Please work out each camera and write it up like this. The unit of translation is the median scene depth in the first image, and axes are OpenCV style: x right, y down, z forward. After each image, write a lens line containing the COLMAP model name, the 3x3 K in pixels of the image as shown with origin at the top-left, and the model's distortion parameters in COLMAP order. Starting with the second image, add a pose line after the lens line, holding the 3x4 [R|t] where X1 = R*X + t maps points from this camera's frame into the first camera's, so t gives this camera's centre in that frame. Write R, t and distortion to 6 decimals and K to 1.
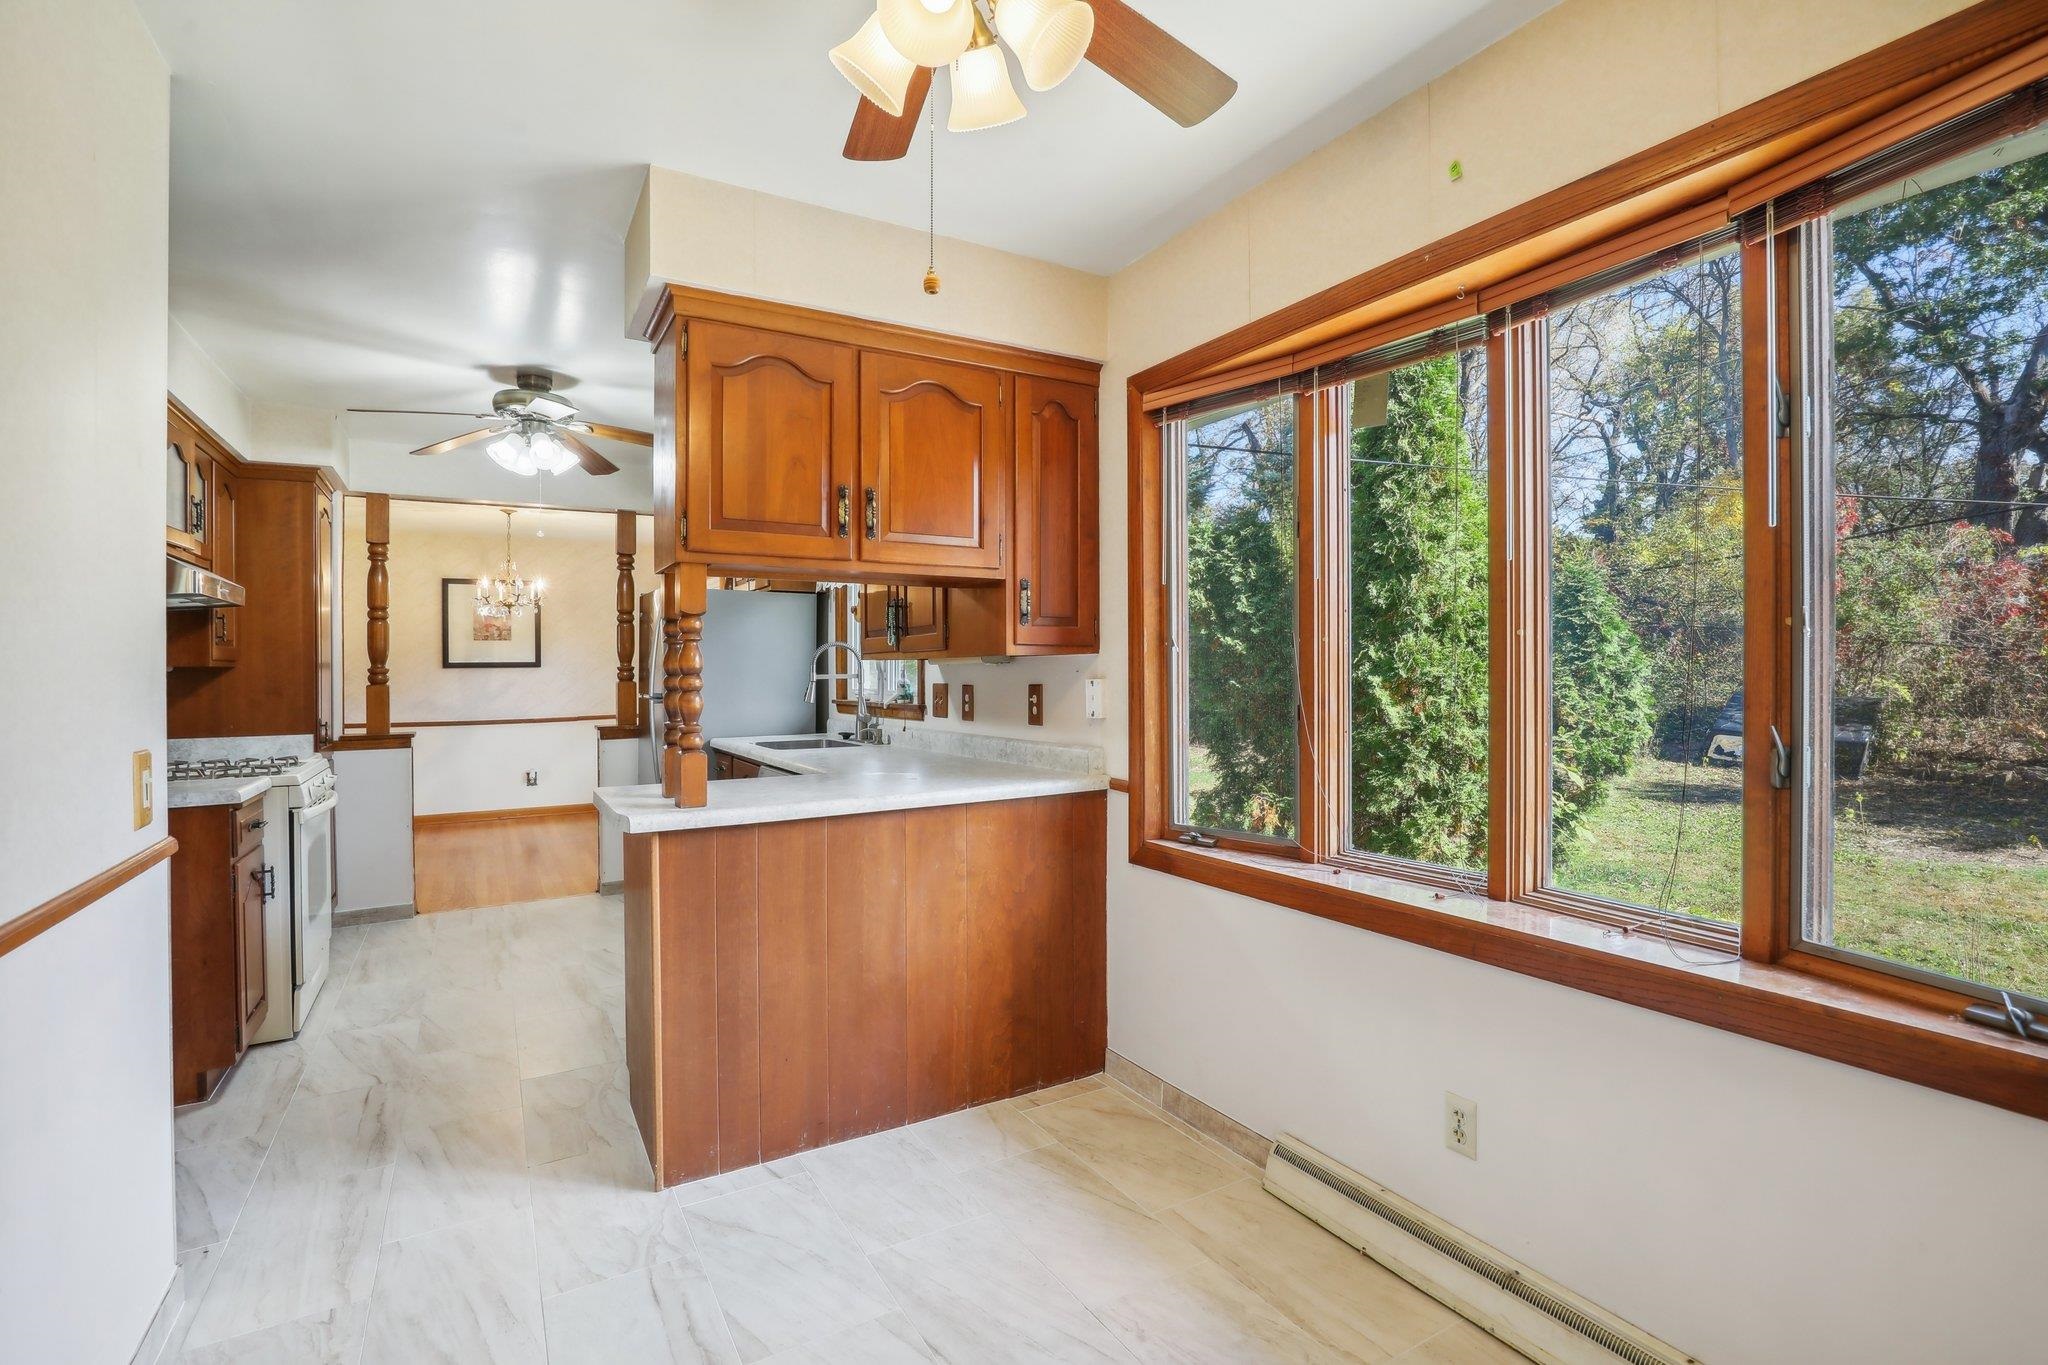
lens RADIAL K [[957.6, 0, 1027.0], [0, 957.6, 668.6], [0, 0, 1]] dist [-0.030709, 0.004674]
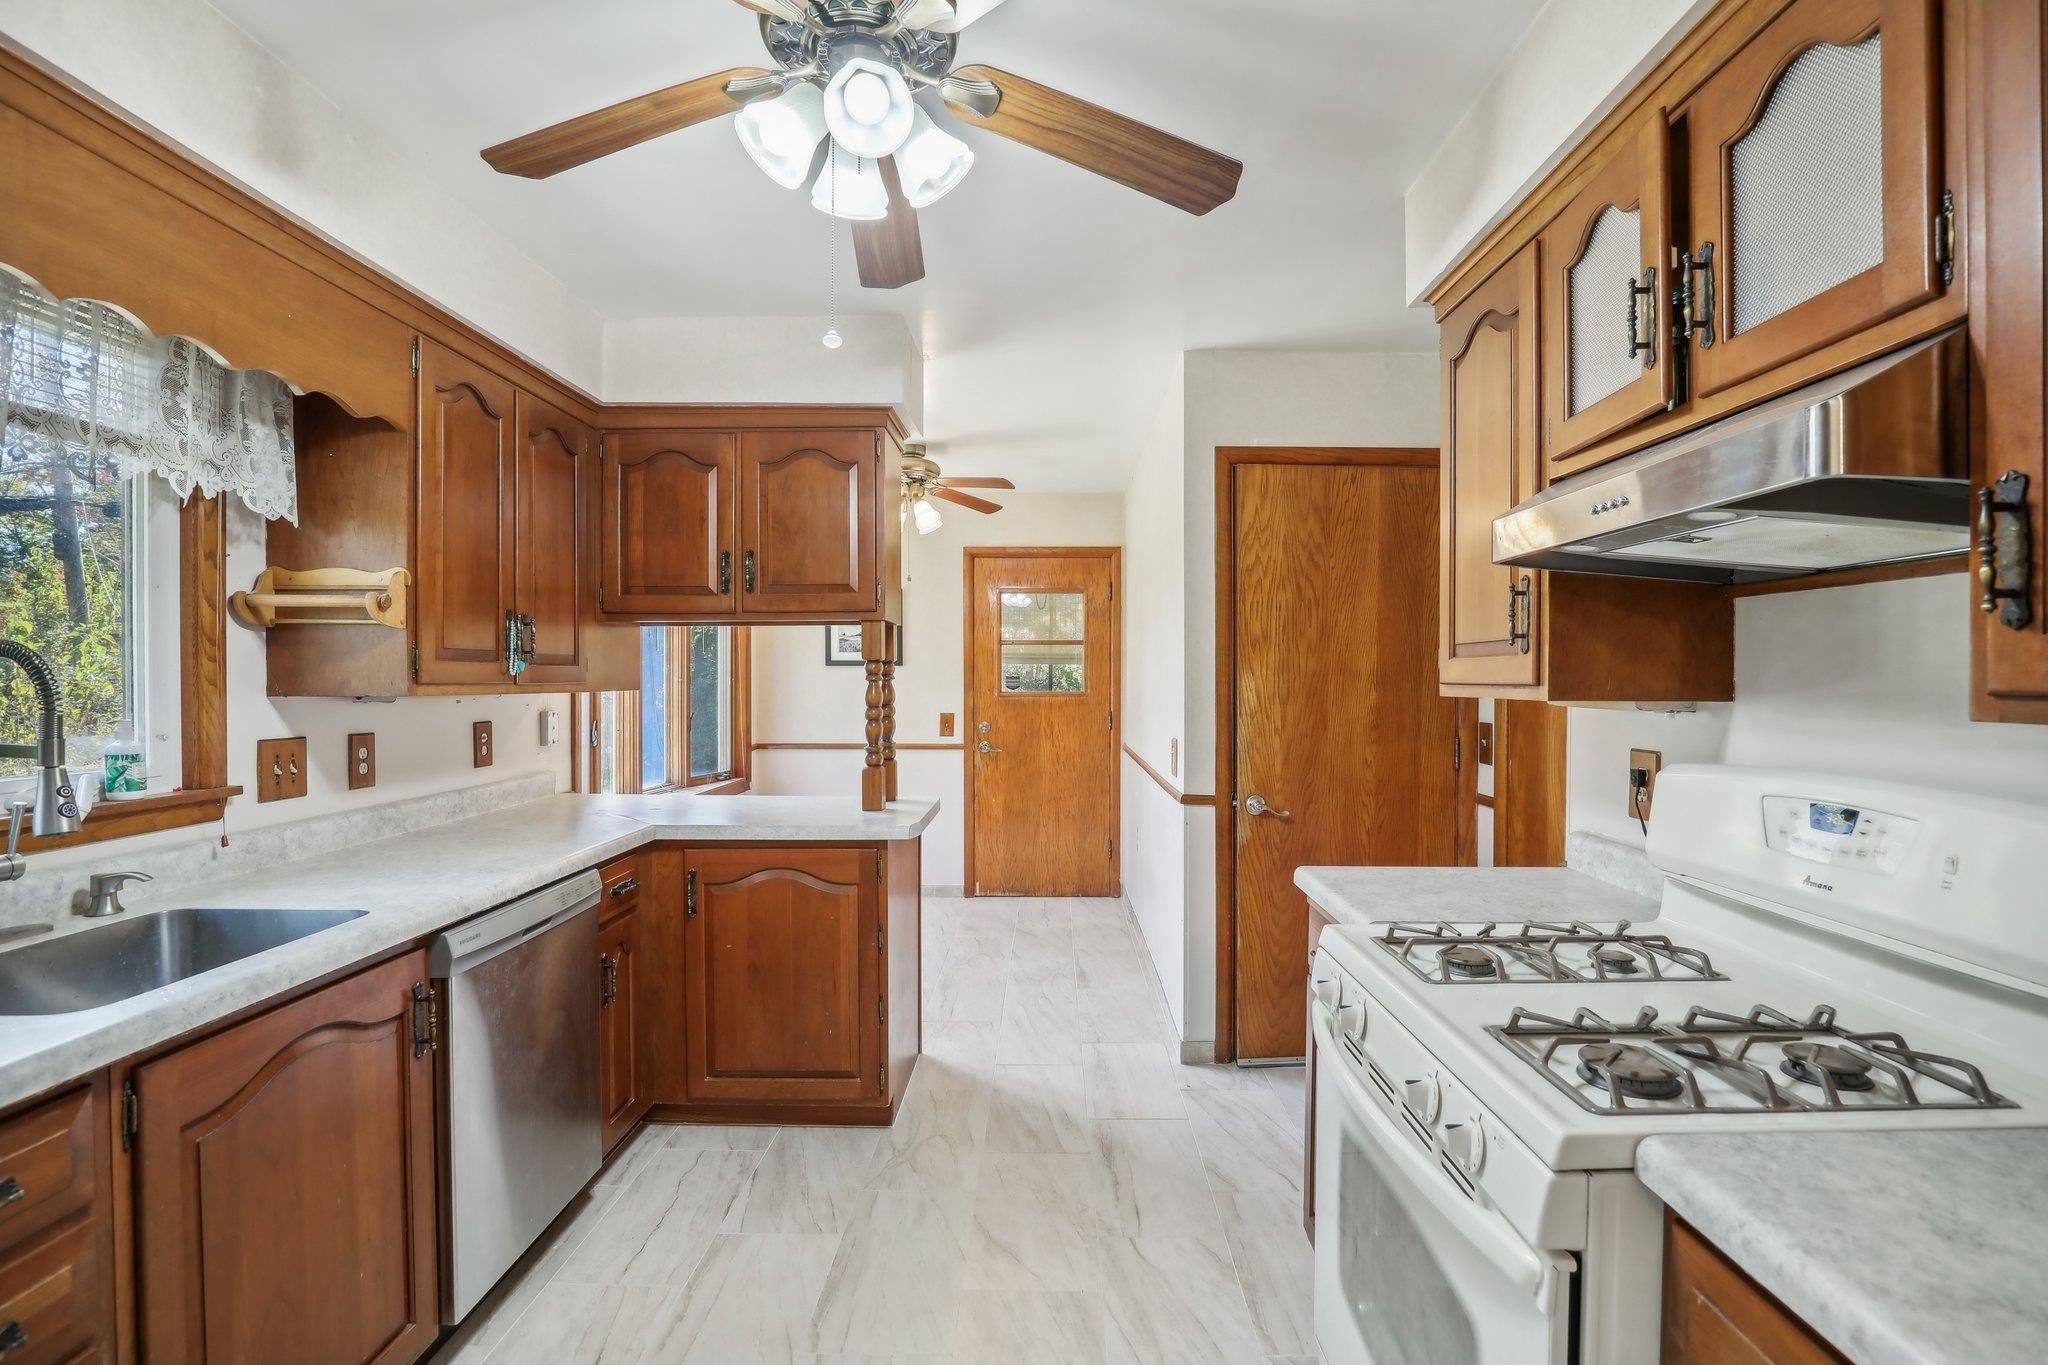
lens RADIAL K [[957.6, 0, 1044.1], [0, 957.6, 686.0], [0, 0, 1]] dist [-0.030709, 0.004674]
pose [[-0.862600, 0.001189, 0.505886, -0.603944], [0.003181, 0.999990, 0.003074, -0.012148], [-0.505877, 0.004261, -0.862595, 1.008598]]
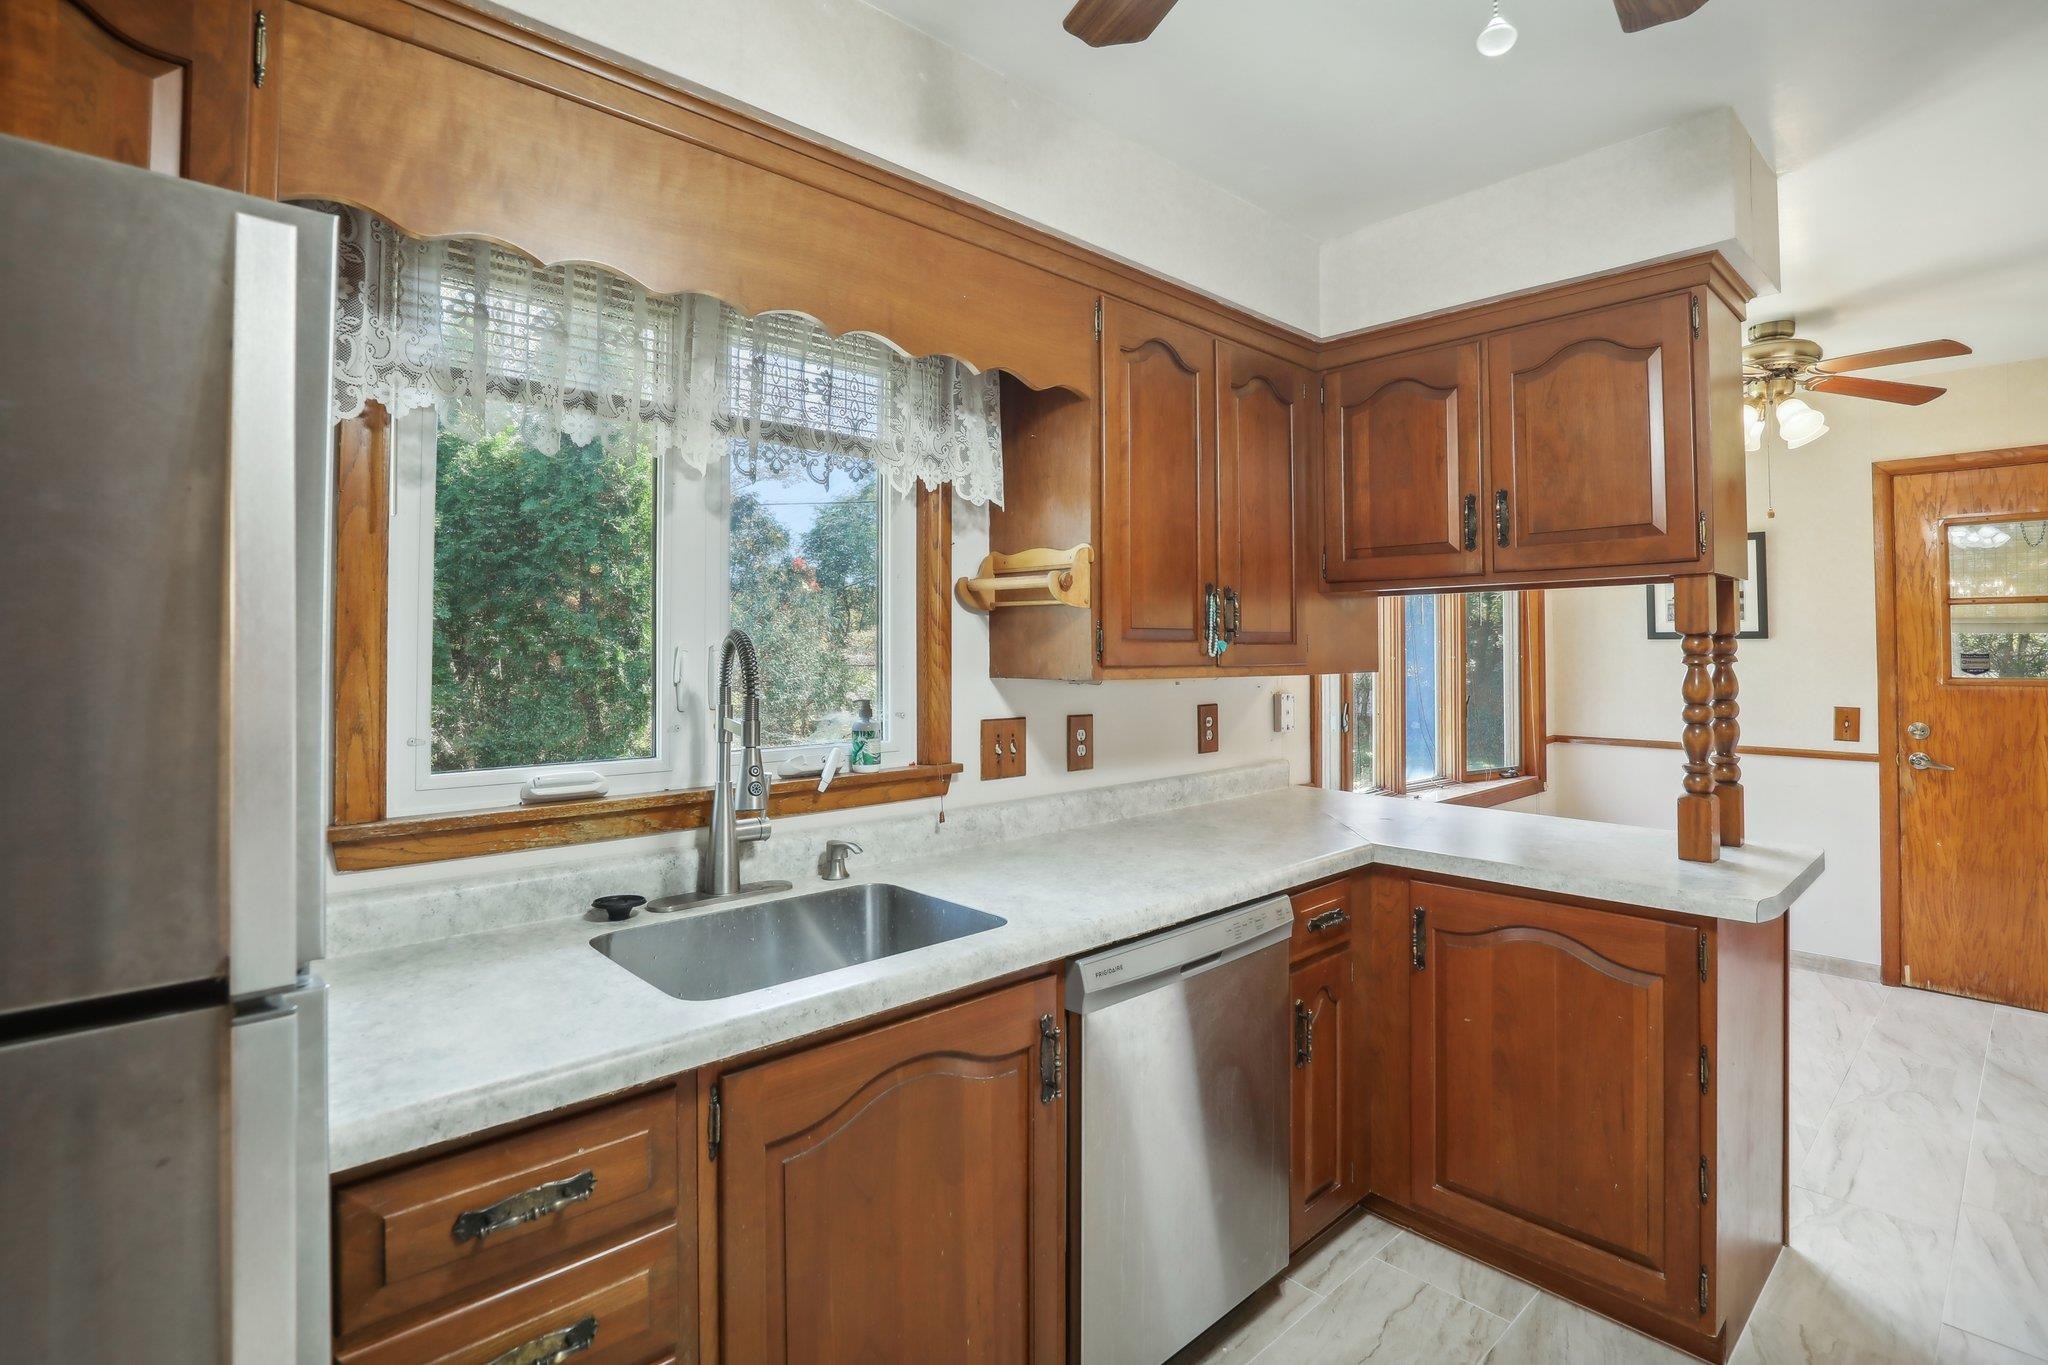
lens RADIAL K [[957.6, 0, 1045.6], [0, 957.6, 628.4], [0, 0, 1]] dist [-0.030709, 0.004674]
pose [[-0.224855, 0.027657, 0.974000, -0.528227], [-0.002137, 0.999581, -0.028876, -0.017533], [-0.974390, -0.008575, -0.224702, 0.893734]]
